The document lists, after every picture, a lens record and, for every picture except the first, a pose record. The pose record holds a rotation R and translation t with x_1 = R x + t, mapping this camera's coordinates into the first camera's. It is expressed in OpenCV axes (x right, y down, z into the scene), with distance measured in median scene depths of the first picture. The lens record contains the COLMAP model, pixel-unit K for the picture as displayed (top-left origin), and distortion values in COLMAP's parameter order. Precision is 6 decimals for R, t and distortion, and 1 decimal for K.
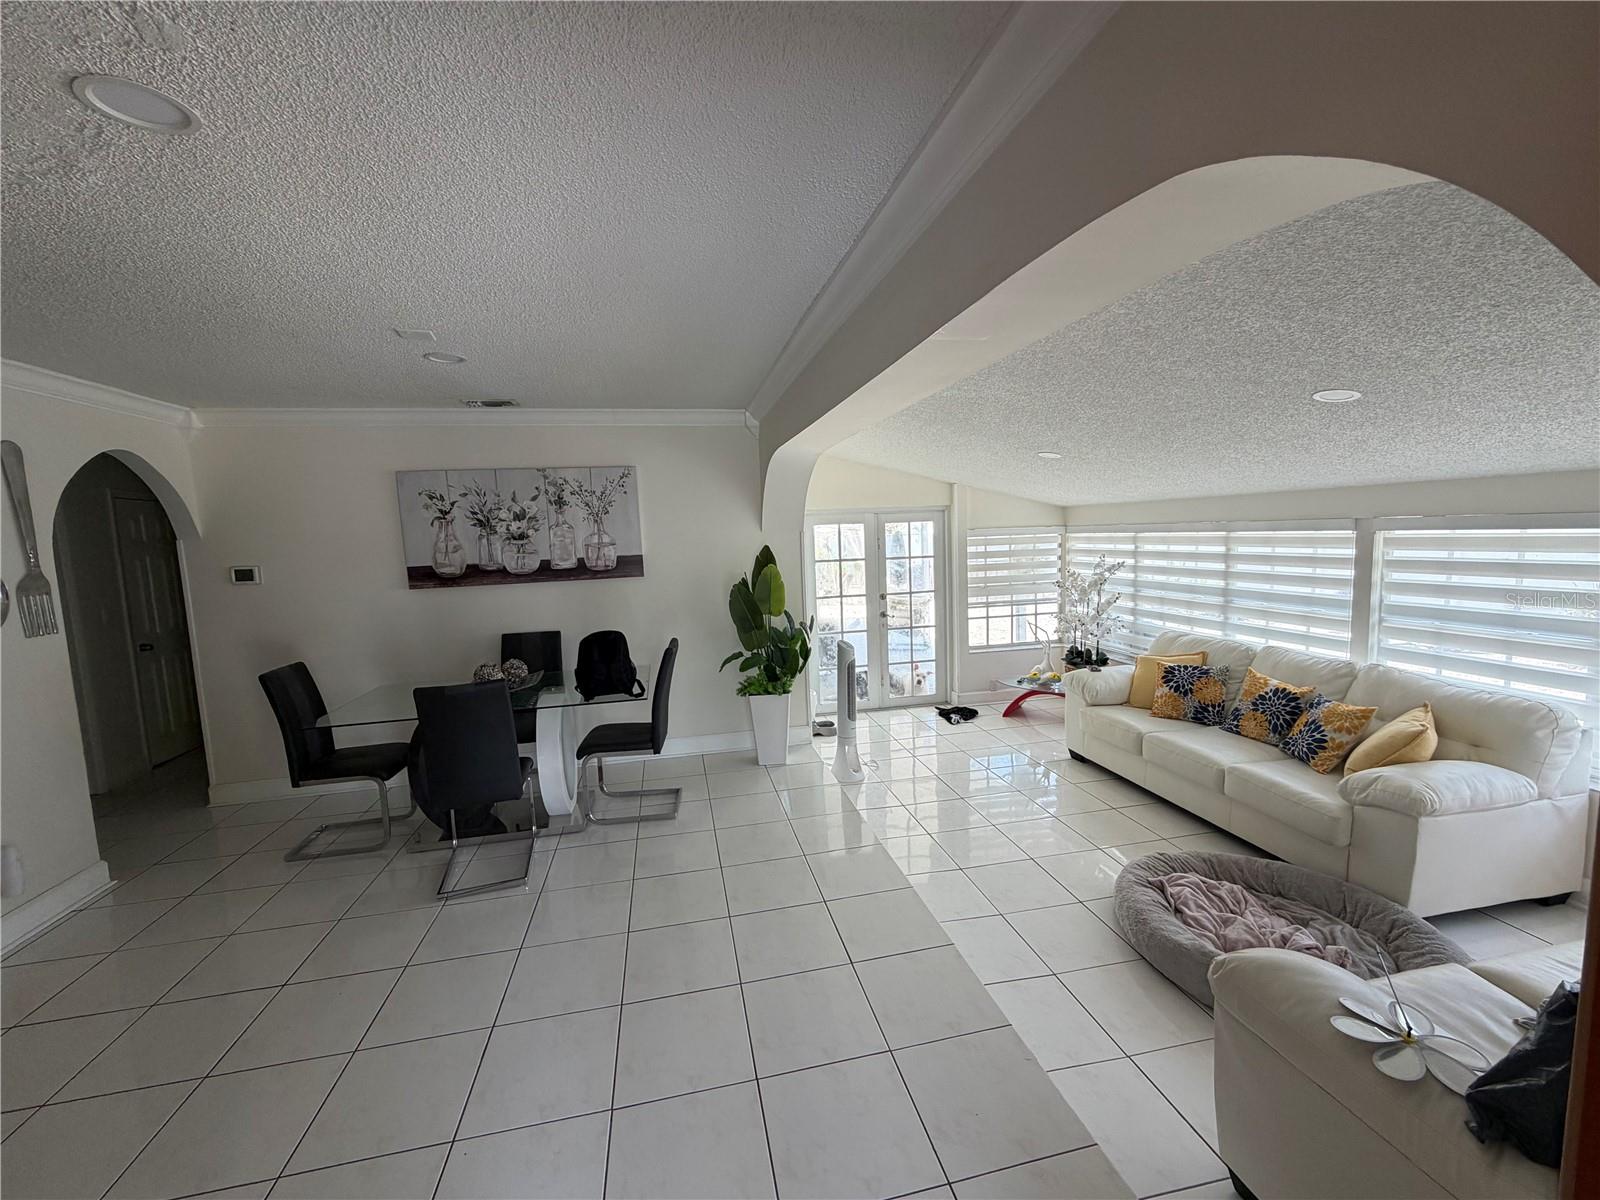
lens RADIAL K [[636.8, 0, 791.5], [0, 636.8, 600.2], [0, 0, 1]] dist [0.001322, 0.000057]
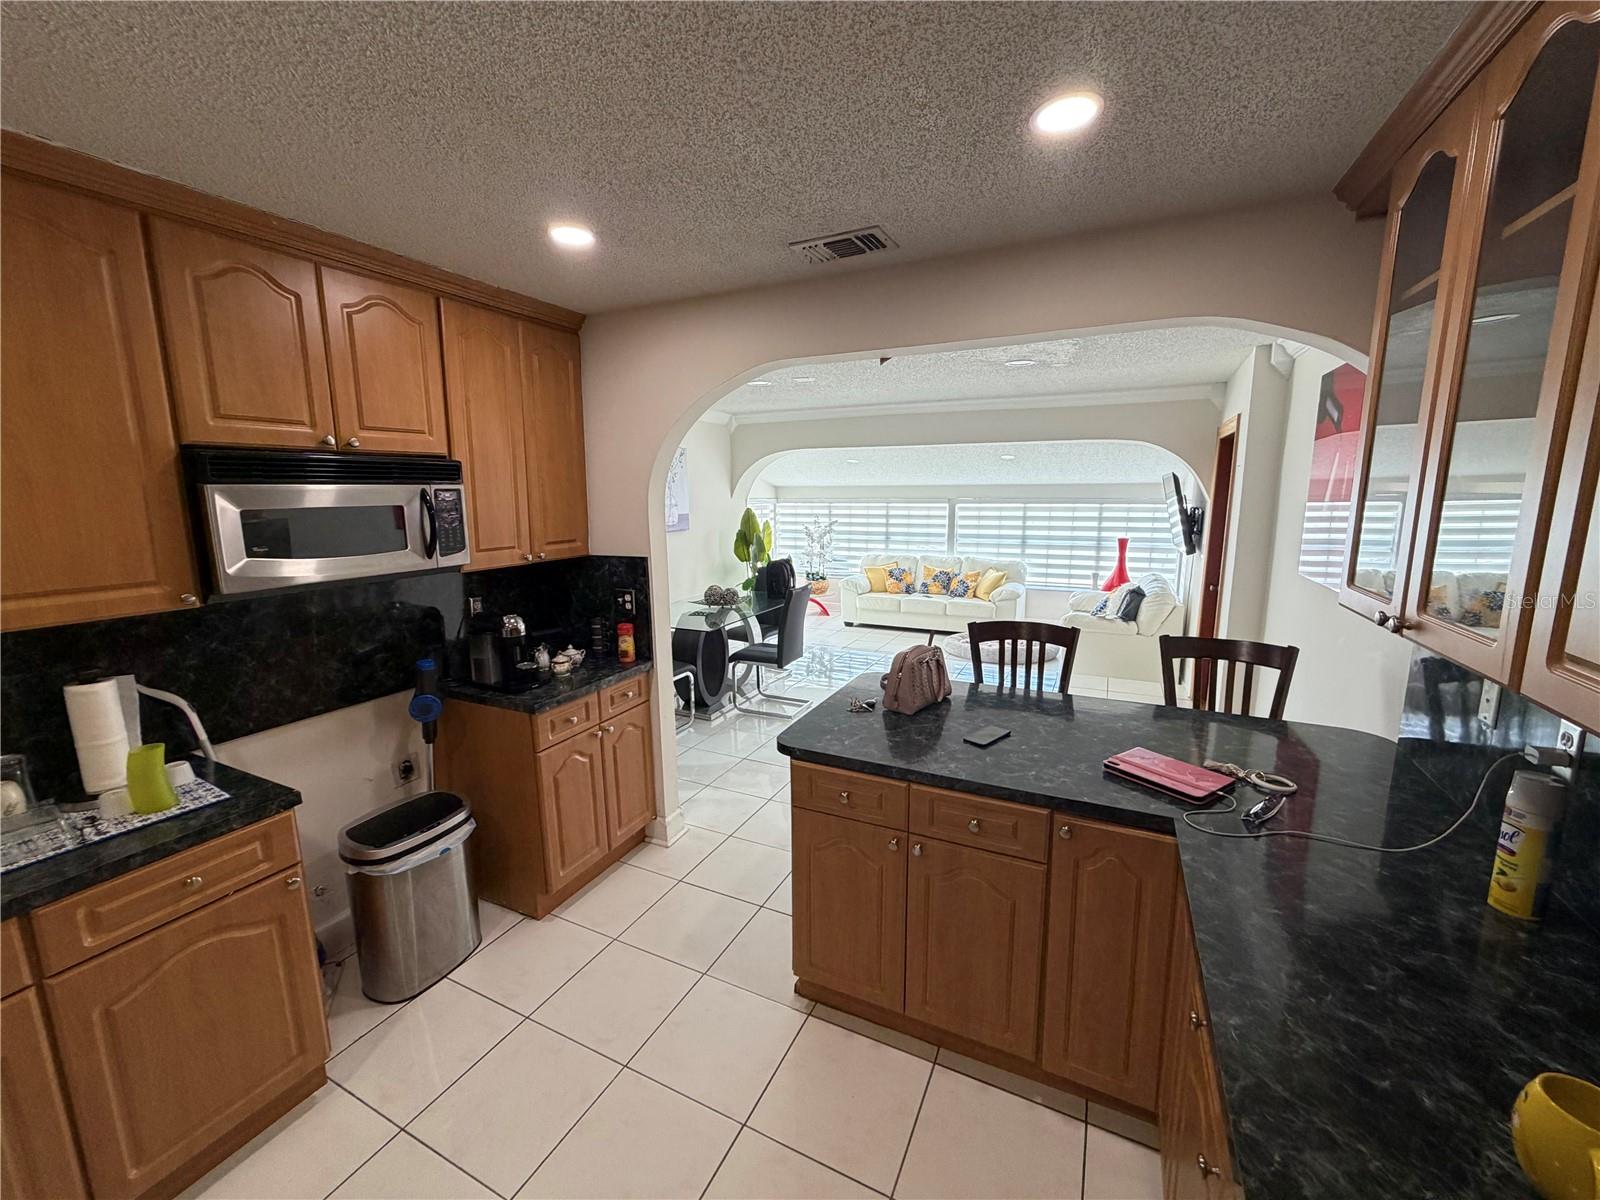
lens RADIAL K [[636.8, 0, 799.6], [0, 636.8, 599.5], [0, 0, 1]] dist [0.001322, 0.000057]
pose [[0.610149, -0.102787, 0.785591, -1.171875], [0.070305, 0.994661, 0.075537, 0.024938], [-0.789161, 0.009142, 0.614118, -0.021386]]
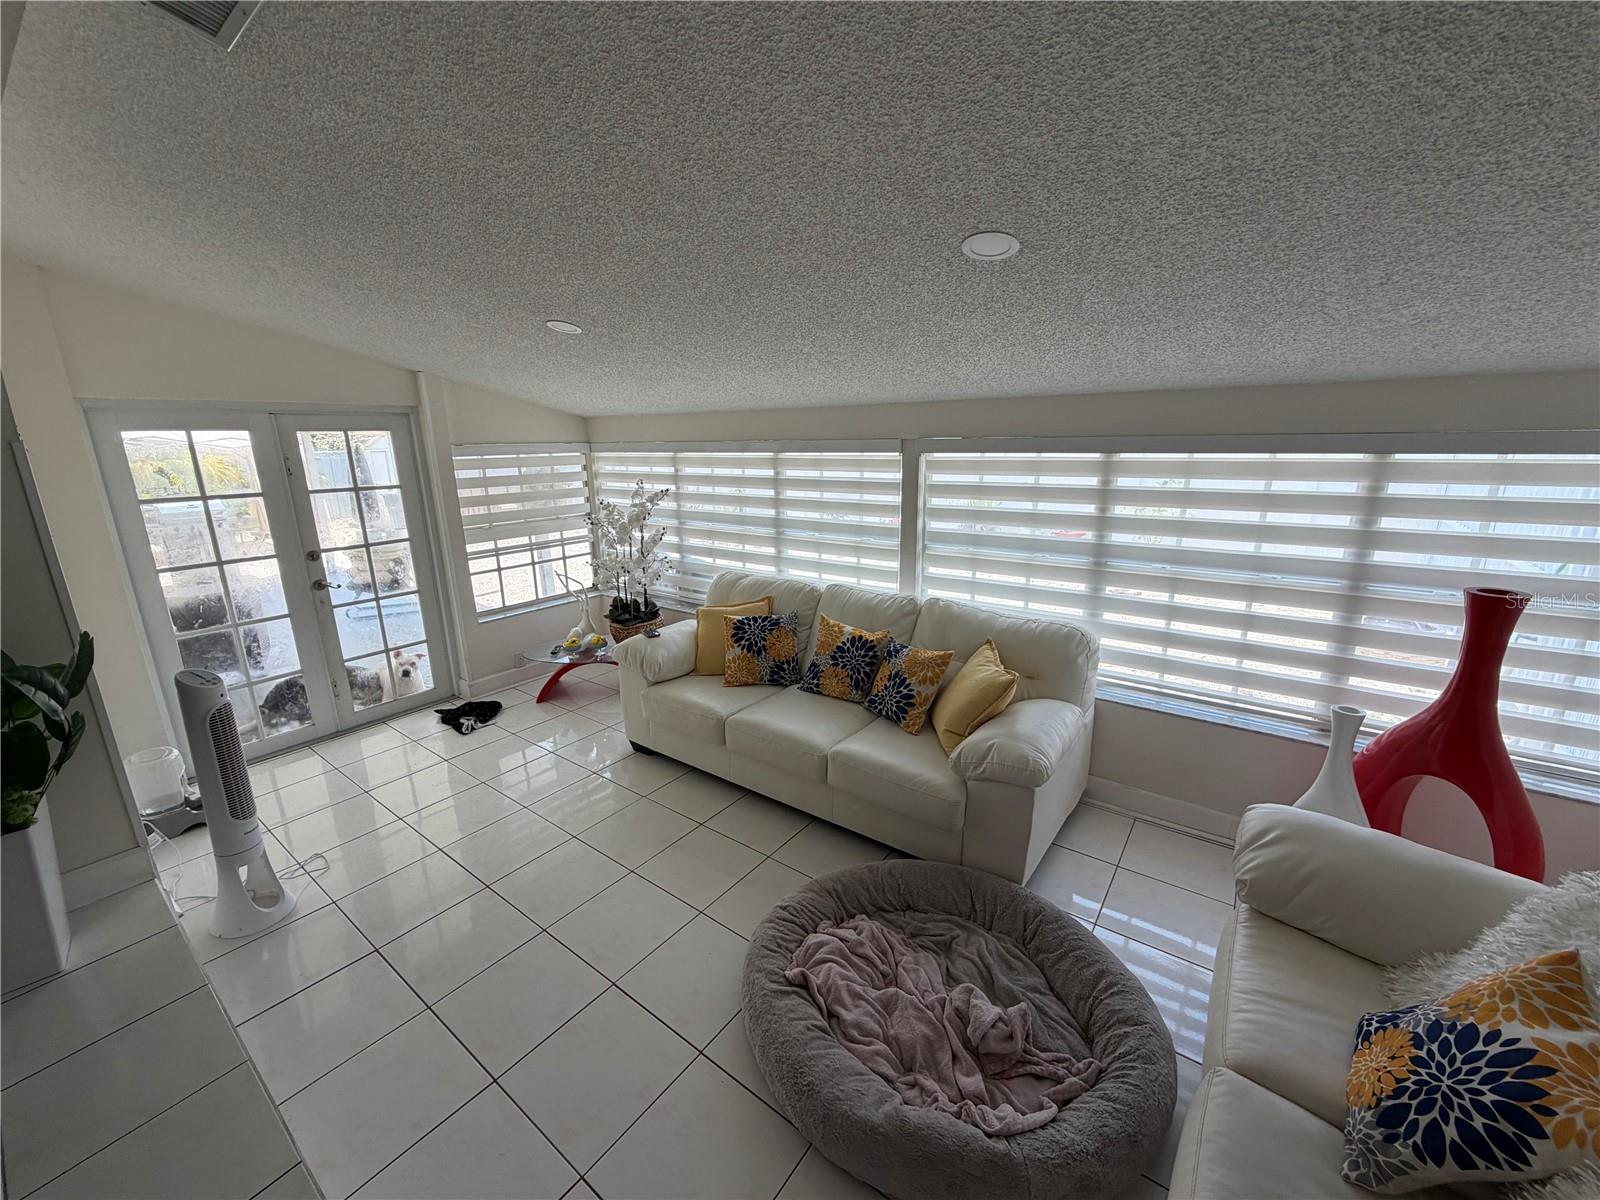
lens RADIAL K [[636.8, 0, 795.2], [0, 636.8, 598.7], [0, 0, 1]] dist [0.001322, 0.000057]
pose [[0.746336, -0.139109, 0.650869, 0.121100], [0.058881, 0.987880, 0.143620, -0.035614], [-0.662959, -0.068865, 0.745481, 0.342744]]
